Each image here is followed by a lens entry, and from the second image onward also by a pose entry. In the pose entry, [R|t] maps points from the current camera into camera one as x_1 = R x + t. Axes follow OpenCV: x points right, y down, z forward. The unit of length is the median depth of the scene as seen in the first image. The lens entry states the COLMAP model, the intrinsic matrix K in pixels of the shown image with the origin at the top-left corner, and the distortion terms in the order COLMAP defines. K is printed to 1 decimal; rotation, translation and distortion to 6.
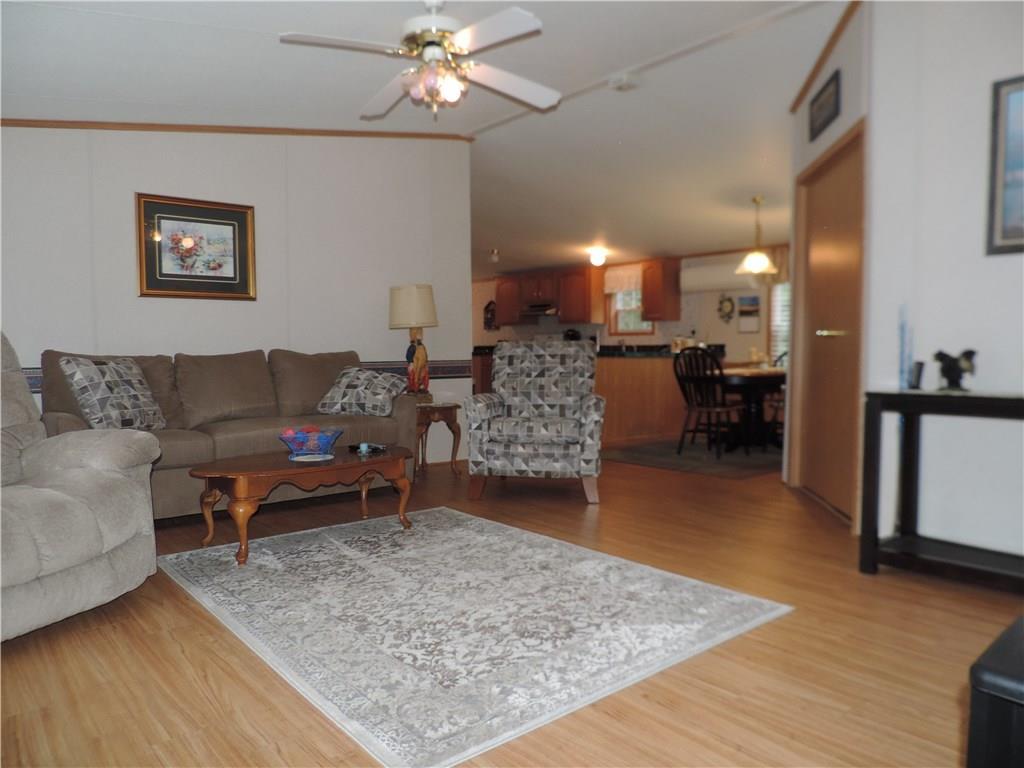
lens RADIAL K [[724.3, 0, 512.1], [0, 724.3, 386.4], [0, 0, 1]] dist [-0.025982, 0.003156]
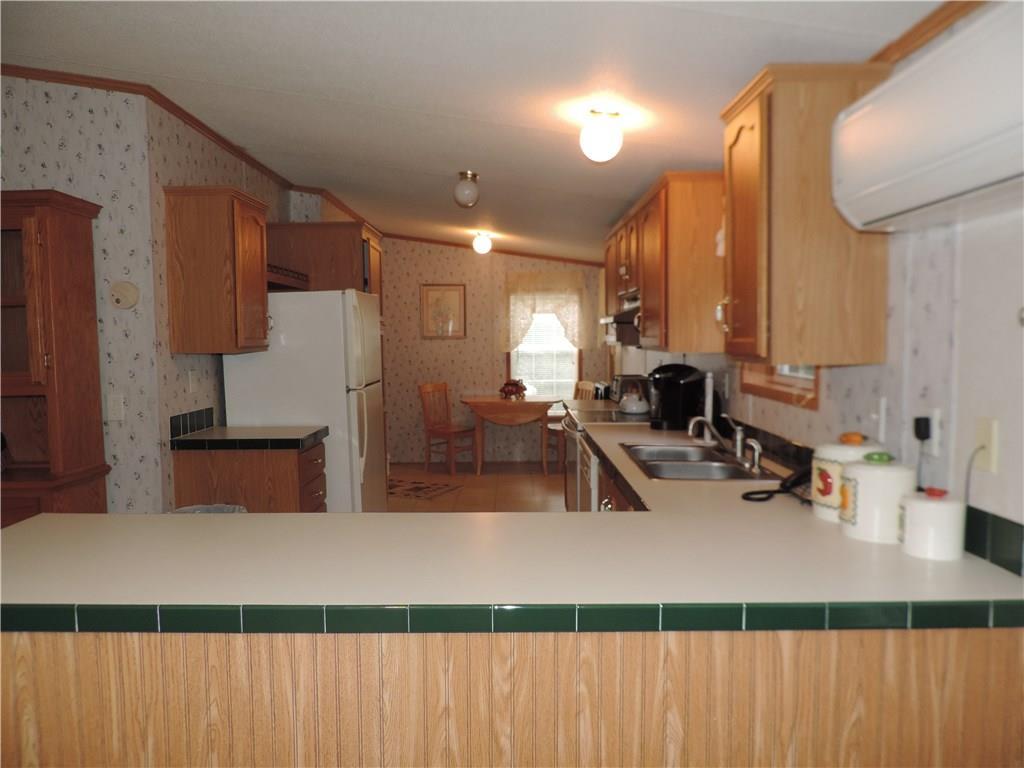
lens RADIAL K [[724.3, 0, 521.5], [0, 724.3, 383.5], [0, 0, 1]] dist [-0.025982, 0.003156]
pose [[0.775321, 0.033641, -0.630671, 0.528887], [-0.020187, 0.999390, 0.028492, -0.165230], [0.631245, -0.009359, 0.775527, 1.430479]]
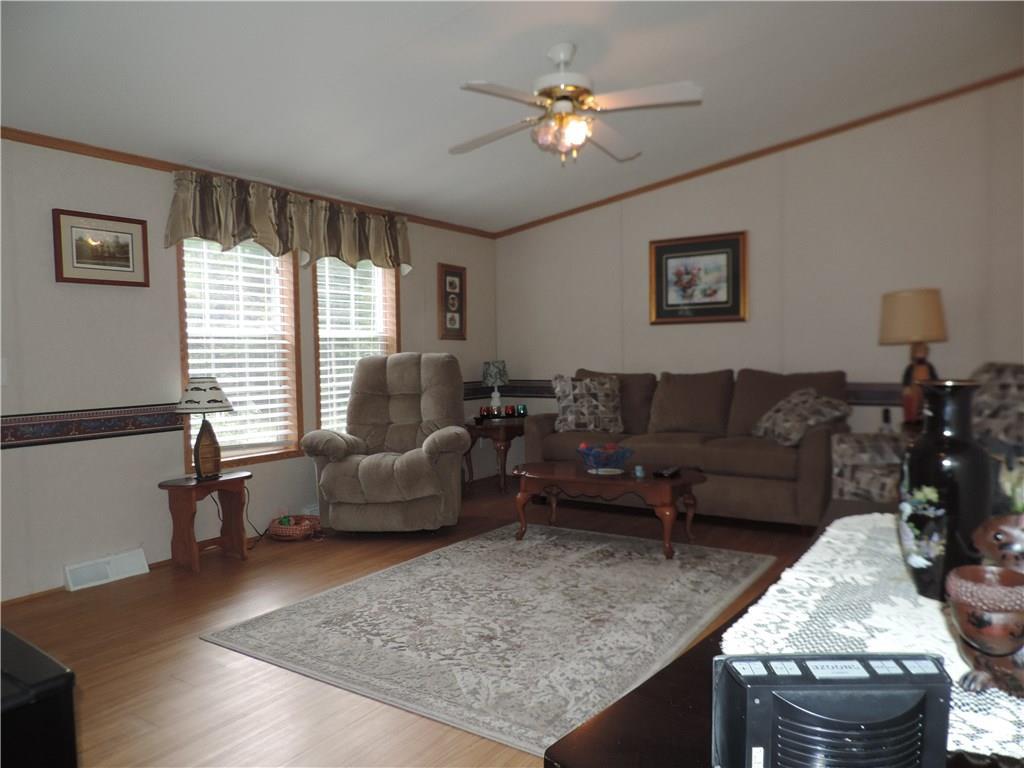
lens RADIAL K [[724.3, 0, 511.5], [0, 724.3, 387.5], [0, 0, 1]] dist [-0.025982, 0.003156]
pose [[0.280108, 0.044816, -0.958922, 0.553079], [-0.034729, 0.998729, 0.036532, -0.049805], [0.959340, 0.023069, 0.281308, 0.384842]]
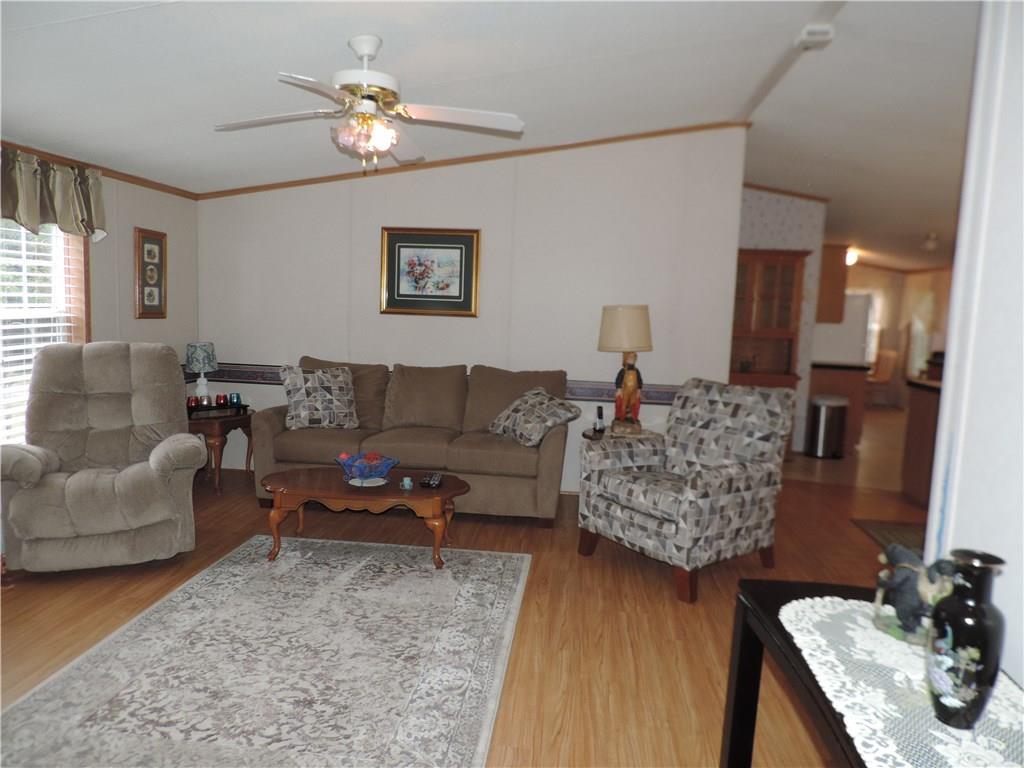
lens RADIAL K [[724.3, 0, 513.0], [0, 724.3, 384.3], [0, 0, 1]] dist [-0.025982, 0.003156]
pose [[0.698333, 0.112363, -0.706898, 0.459357], [-0.079245, 0.993667, 0.079662, -0.110144], [0.711372, 0.000388, 0.702815, 0.277276]]
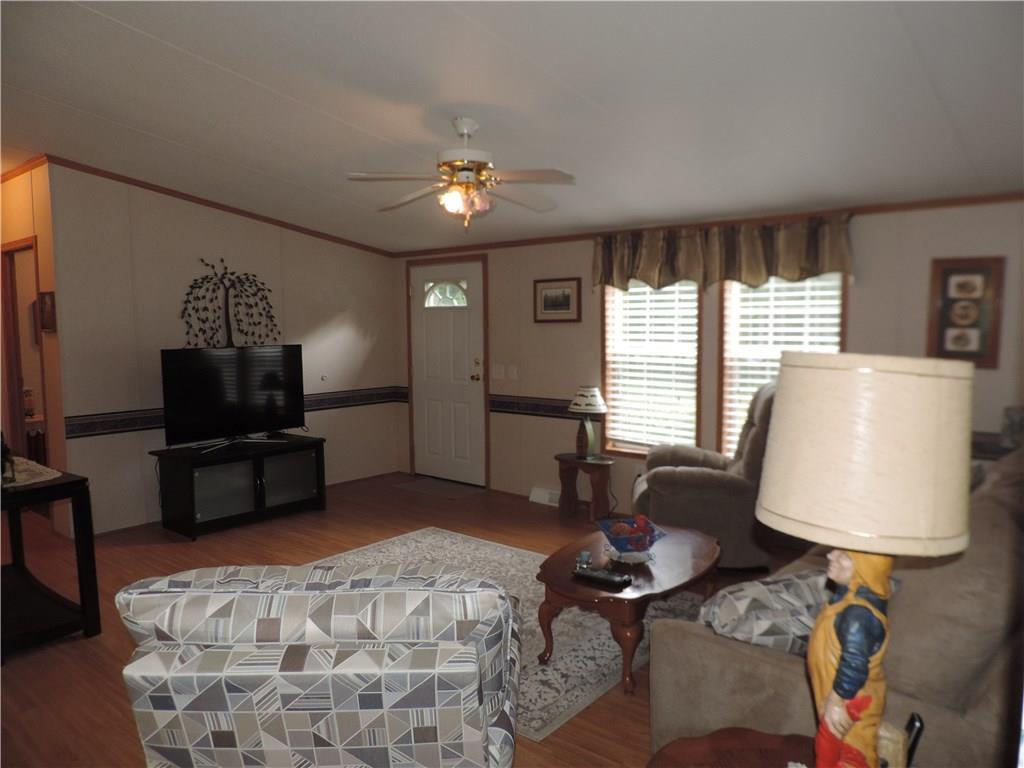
lens RADIAL K [[724.3, 0, 514.1], [0, 724.3, 386.5], [0, 0, 1]] dist [-0.025982, 0.003156]
pose [[-0.985701, 0.023096, -0.166911, 0.011808], [-0.000718, 0.989978, 0.141223, -0.173684], [0.168500, 0.139323, -0.975806, 1.329025]]
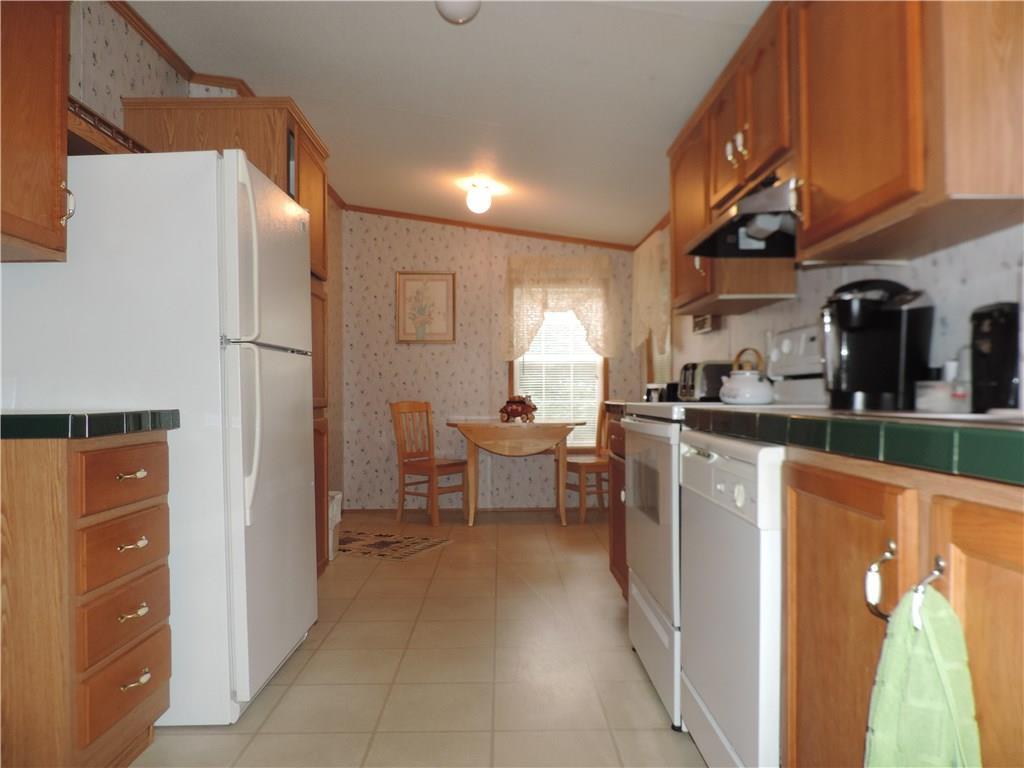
lens RADIAL K [[724.3, 0, 514.0], [0, 724.3, 383.3], [0, 0, 1]] dist [-0.025982, 0.003156]
pose [[0.777835, -0.017228, -0.628233, 0.263829], [-0.021613, 0.998300, -0.054136, -0.089527], [0.628097, 0.055687, 0.776140, 1.713878]]
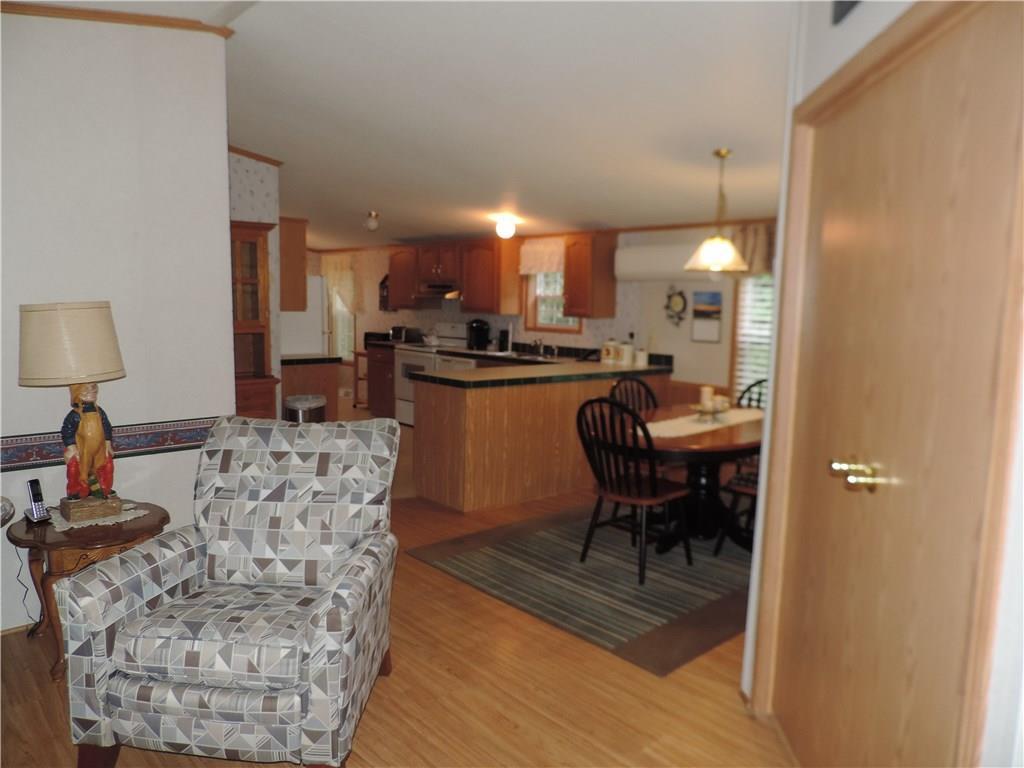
lens RADIAL K [[724.3, 0, 510.7], [0, 724.3, 386.9], [0, 0, 1]] dist [-0.025982, 0.003156]
pose [[0.999019, 0.015290, 0.041562, 0.181435], [-0.018128, 0.997468, 0.068763, -0.129730], [-0.040406, -0.069449, 0.996767, 0.499662]]
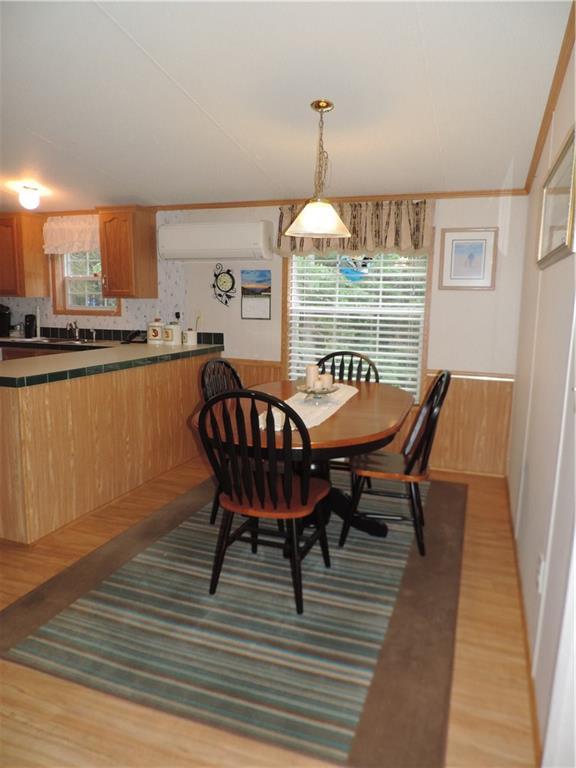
lens RADIAL K [[543.2, 0, 284.7], [0, 543.2, 385.1], [0, 0, 1]] dist [-0.025982, 0.003156]
pose [[0.865178, -0.068415, 0.496777, 0.124202], [0.012398, 0.993265, 0.115198, -0.121819], [-0.501312, -0.093507, 0.860199, 0.860286]]
